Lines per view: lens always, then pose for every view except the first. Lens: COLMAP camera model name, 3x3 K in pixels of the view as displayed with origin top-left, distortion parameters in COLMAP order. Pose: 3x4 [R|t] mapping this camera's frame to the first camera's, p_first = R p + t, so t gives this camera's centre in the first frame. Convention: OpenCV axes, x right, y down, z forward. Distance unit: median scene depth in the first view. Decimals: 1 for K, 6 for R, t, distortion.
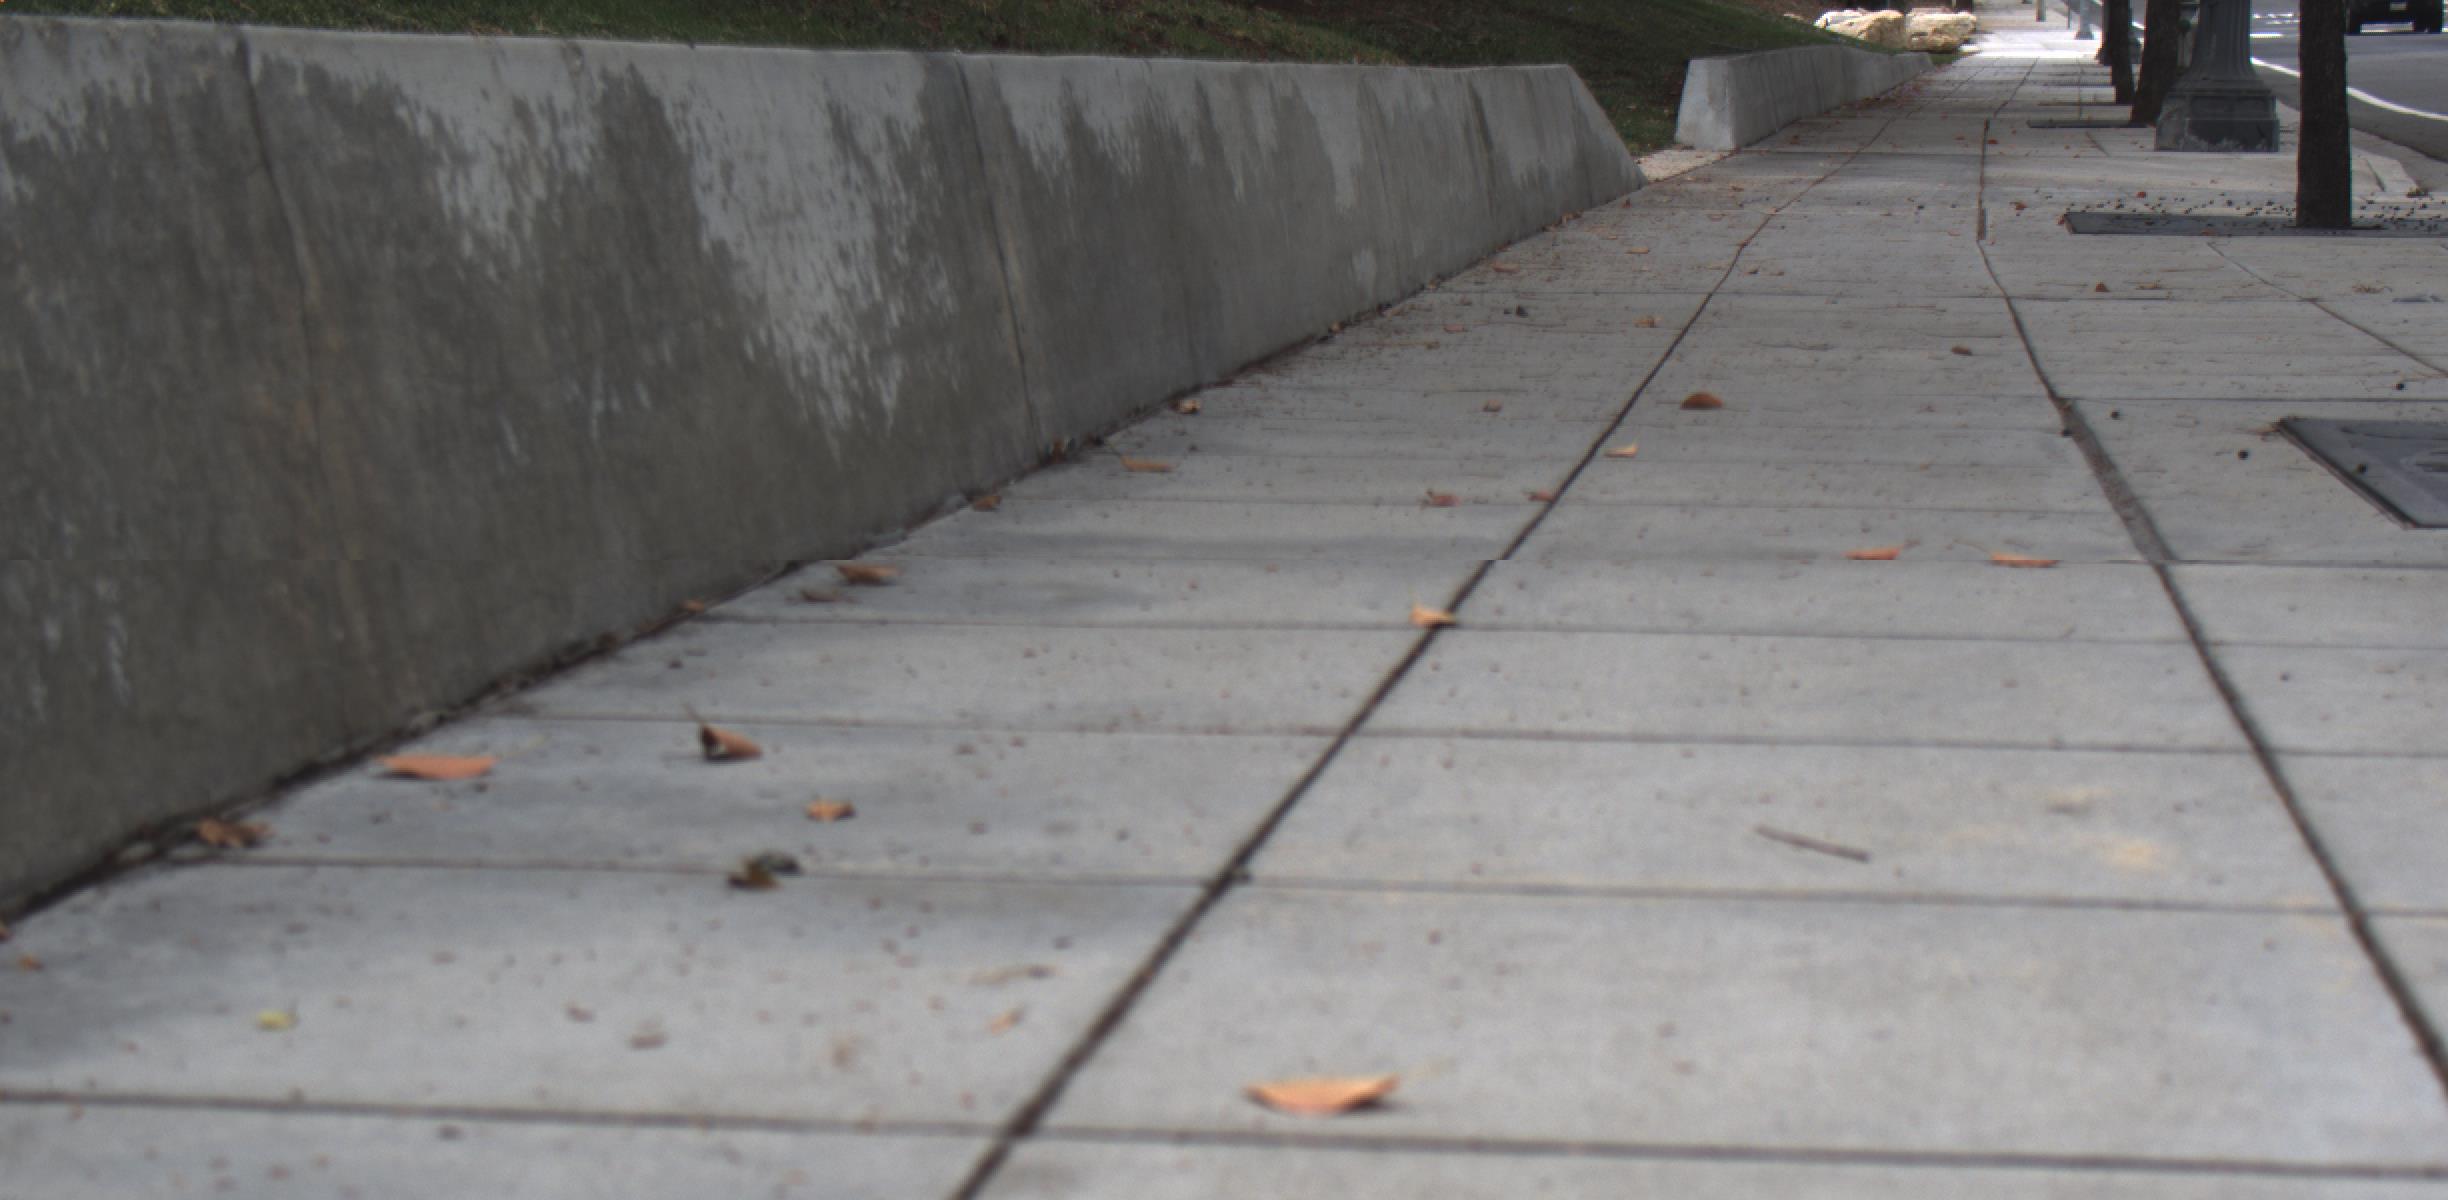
lens RADIAL K [[4613.8, 0, 1224.0], [0, 4613.8, 600.0], [0, 0, 1]] dist [-0.208923, 1.573130]
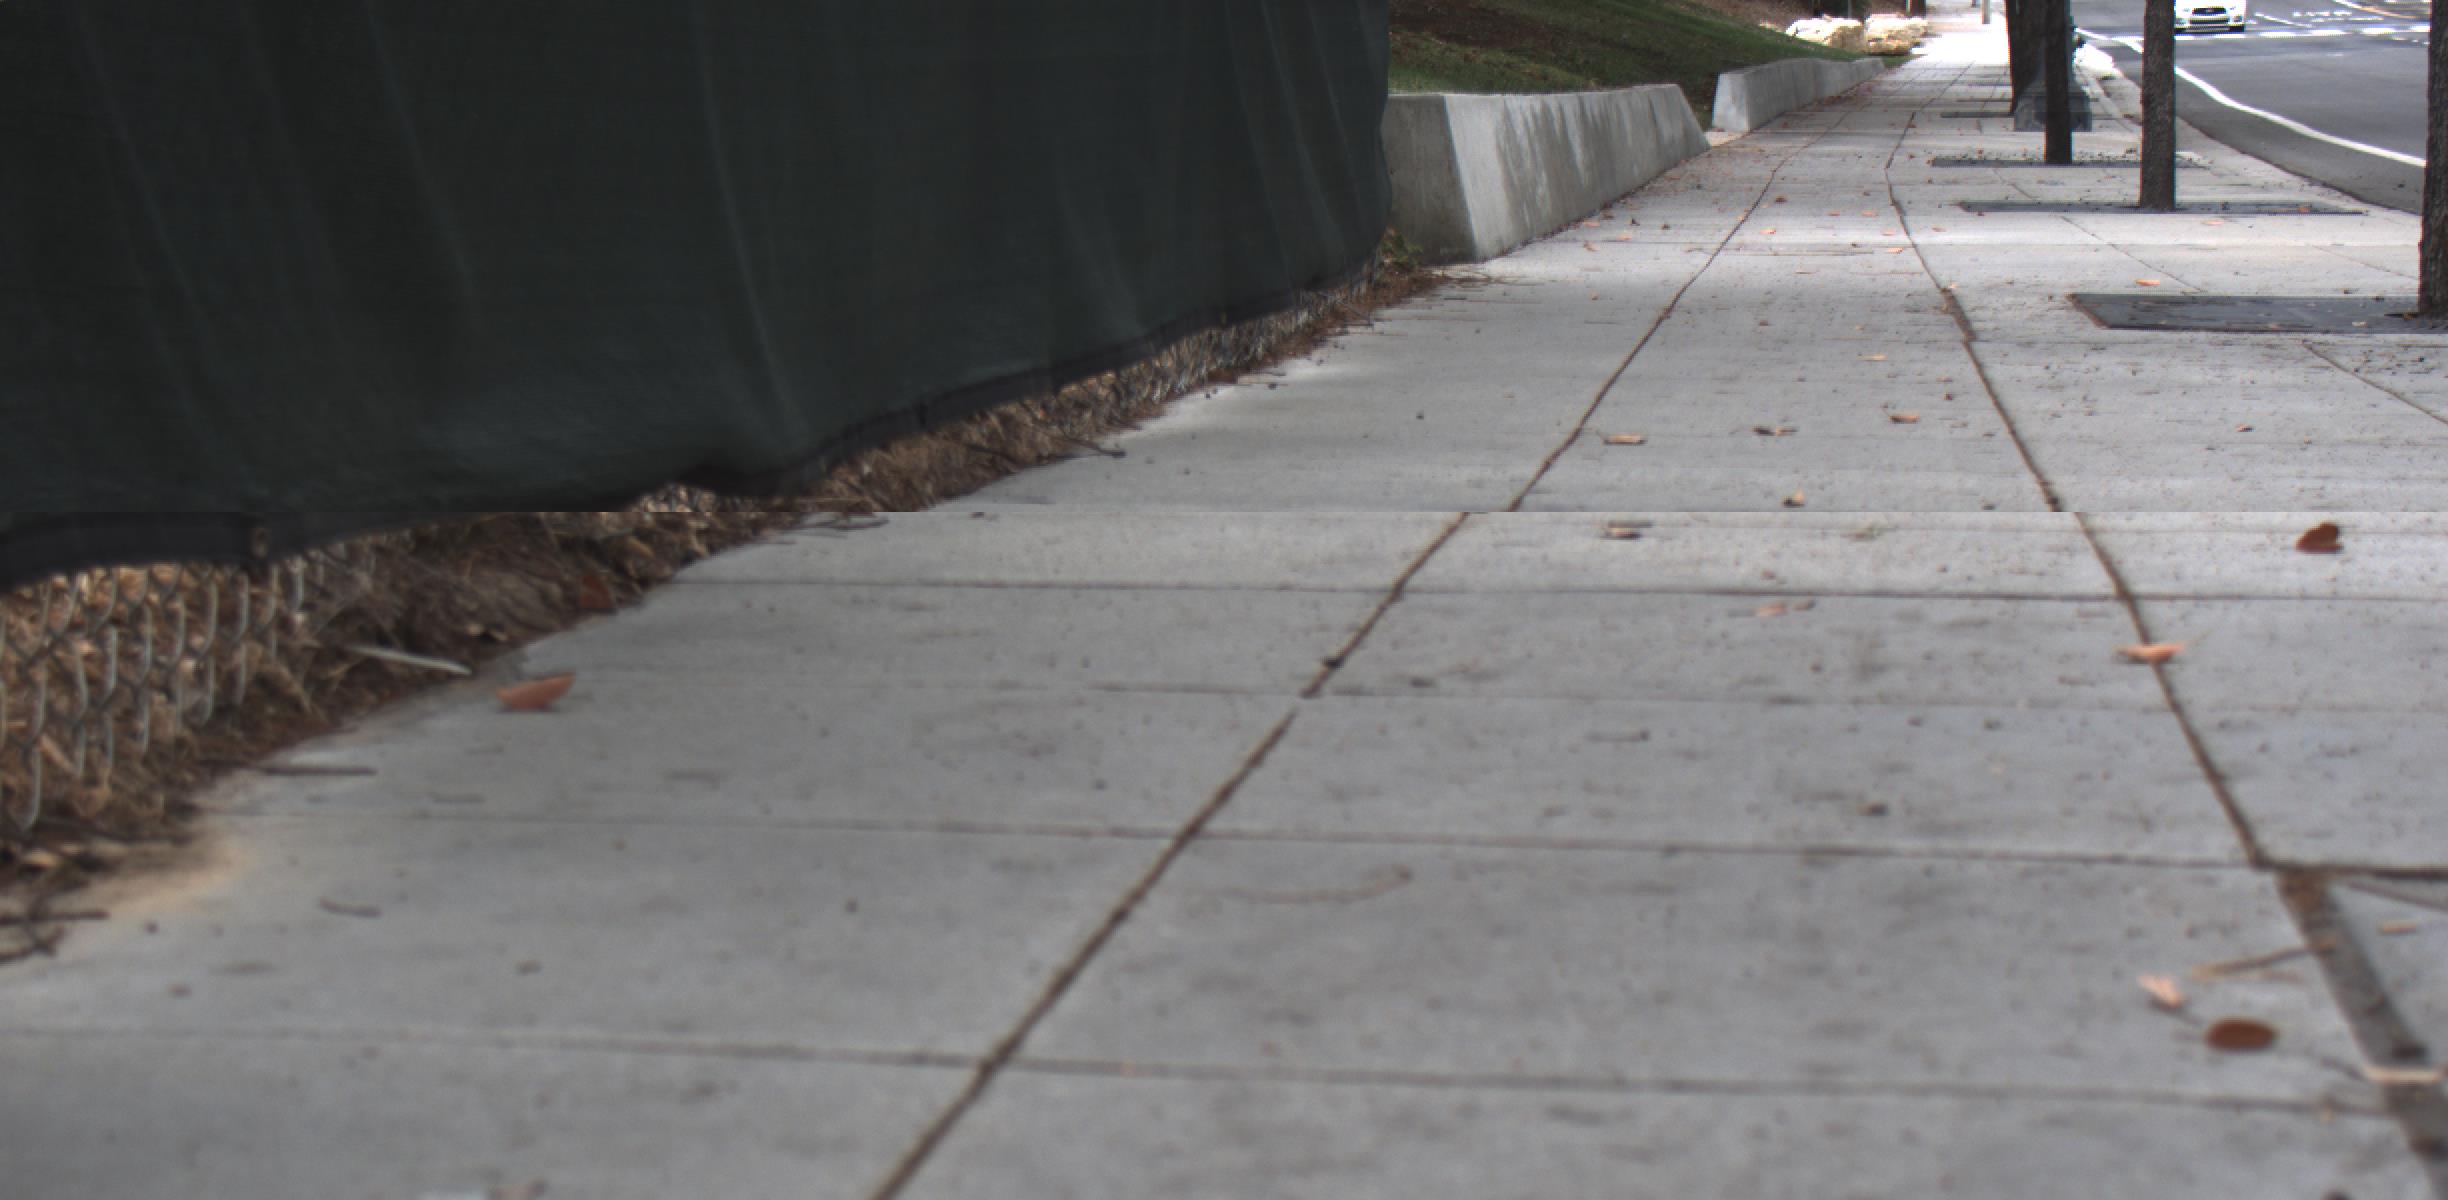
lens RADIAL K [[4613.8, 0, 1224.0], [0, 4613.8, 600.0], [0, 0, 1]] dist [-0.208923, 1.573130]
pose [[0.999961, -0.005235, 0.007142, -0.093475], [0.005229, 0.999986, 0.000875, 0.069942], [-0.007146, -0.000837, 0.999974, -0.665599]]
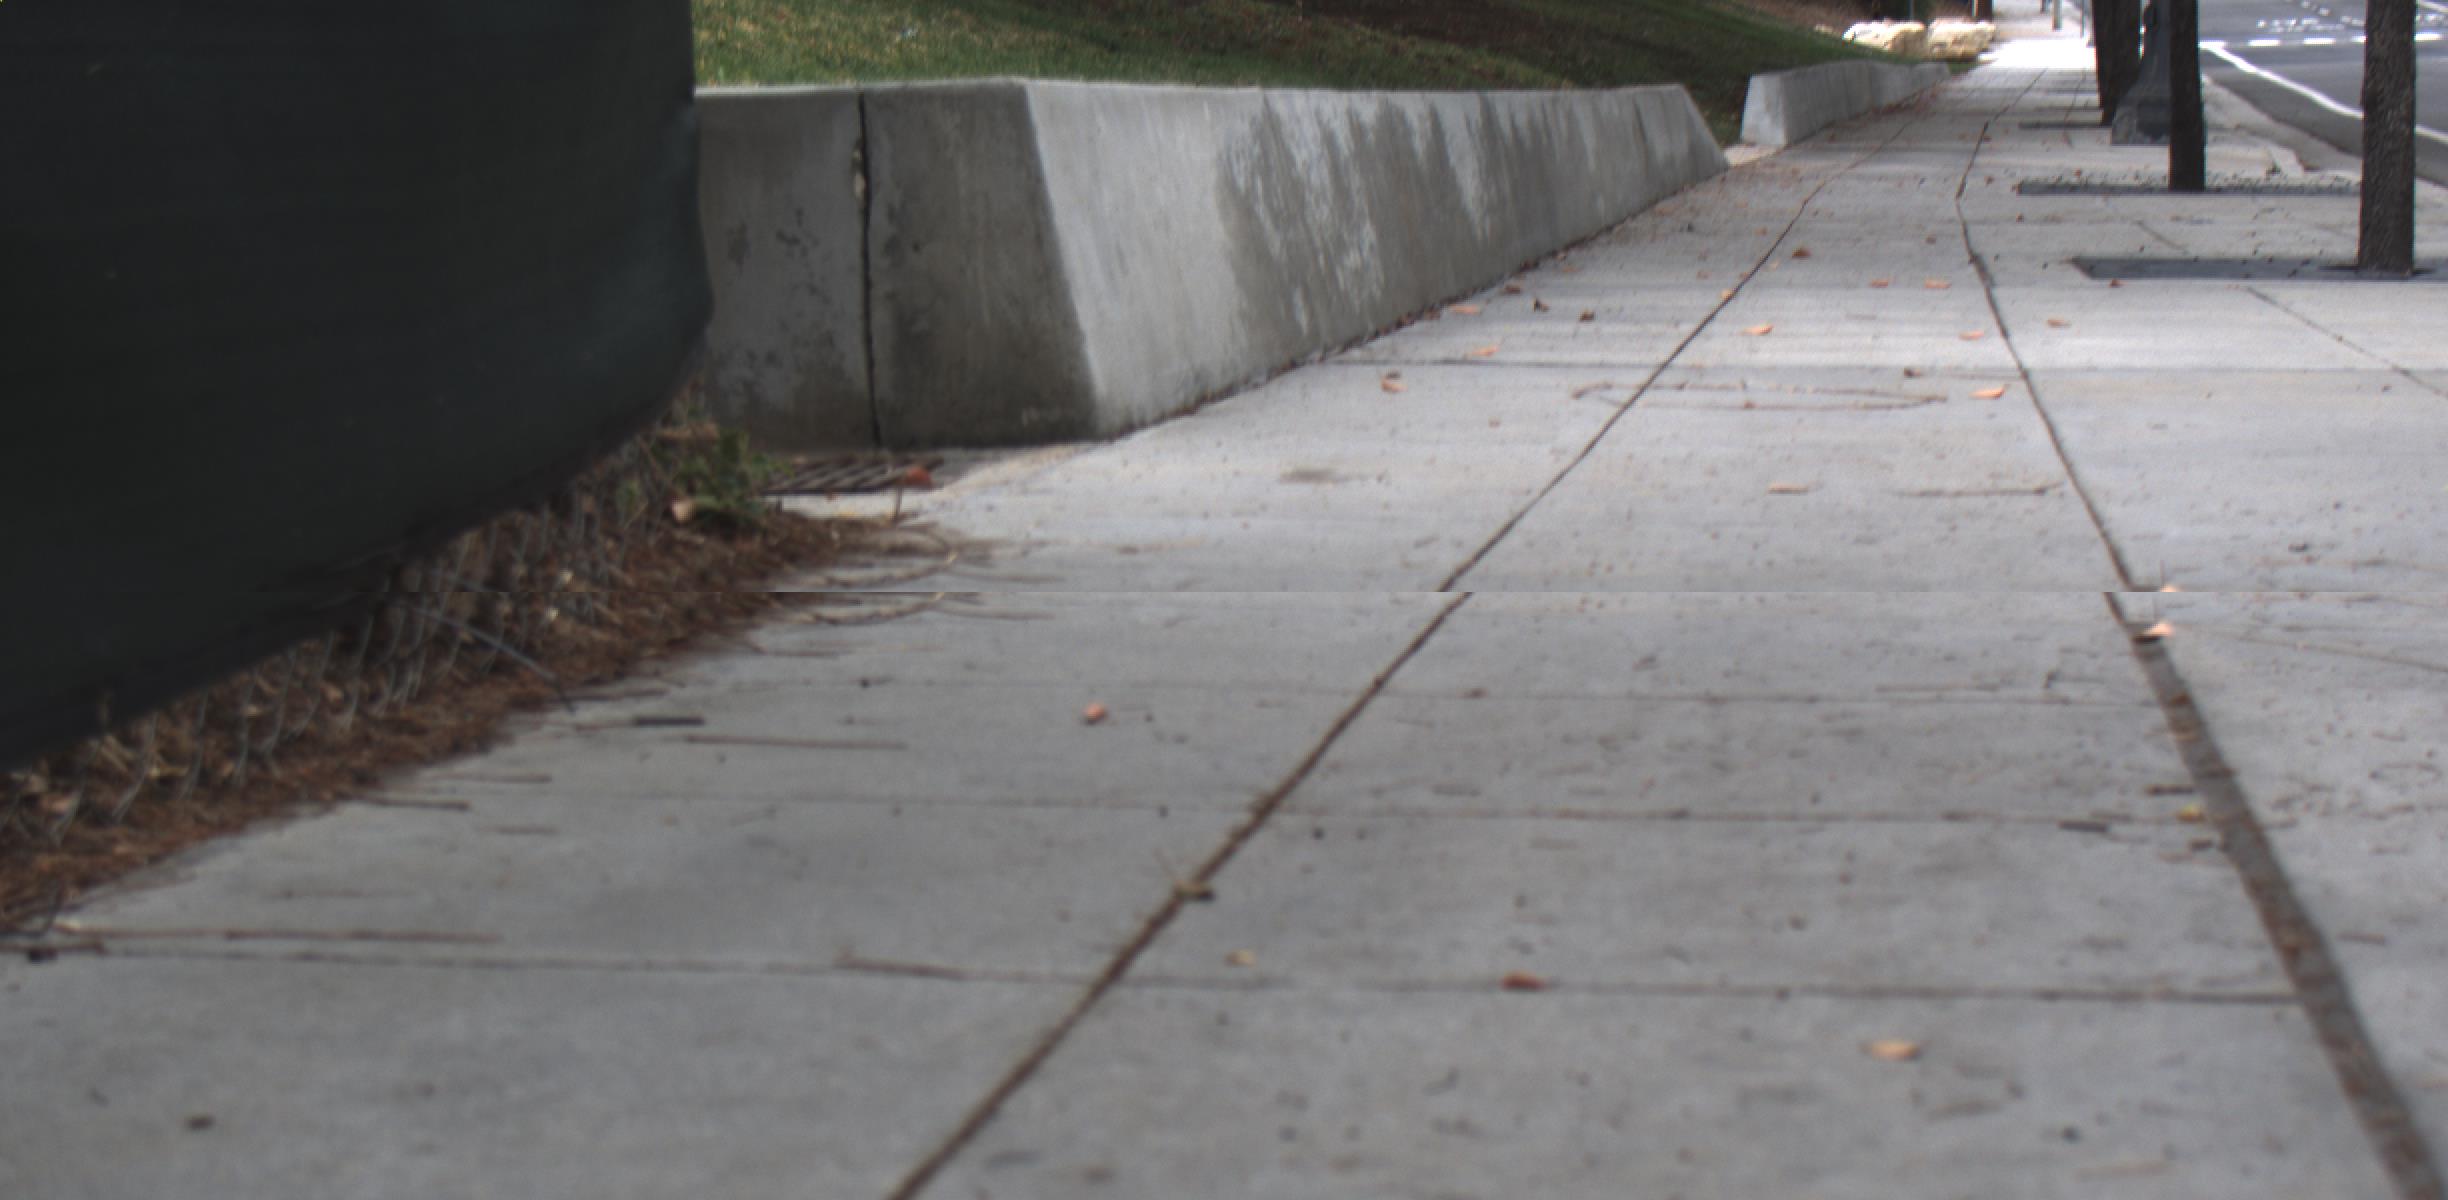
lens RADIAL K [[4613.8, 0, 1224.0], [0, 4613.8, 600.0], [0, 0, 1]] dist [-0.208923, 1.573130]
pose [[0.999966, -0.005154, -0.006473, -0.045215], [0.005143, 0.999985, -0.001799, 0.035989], [0.006482, 0.001766, 0.999977, -0.337957]]
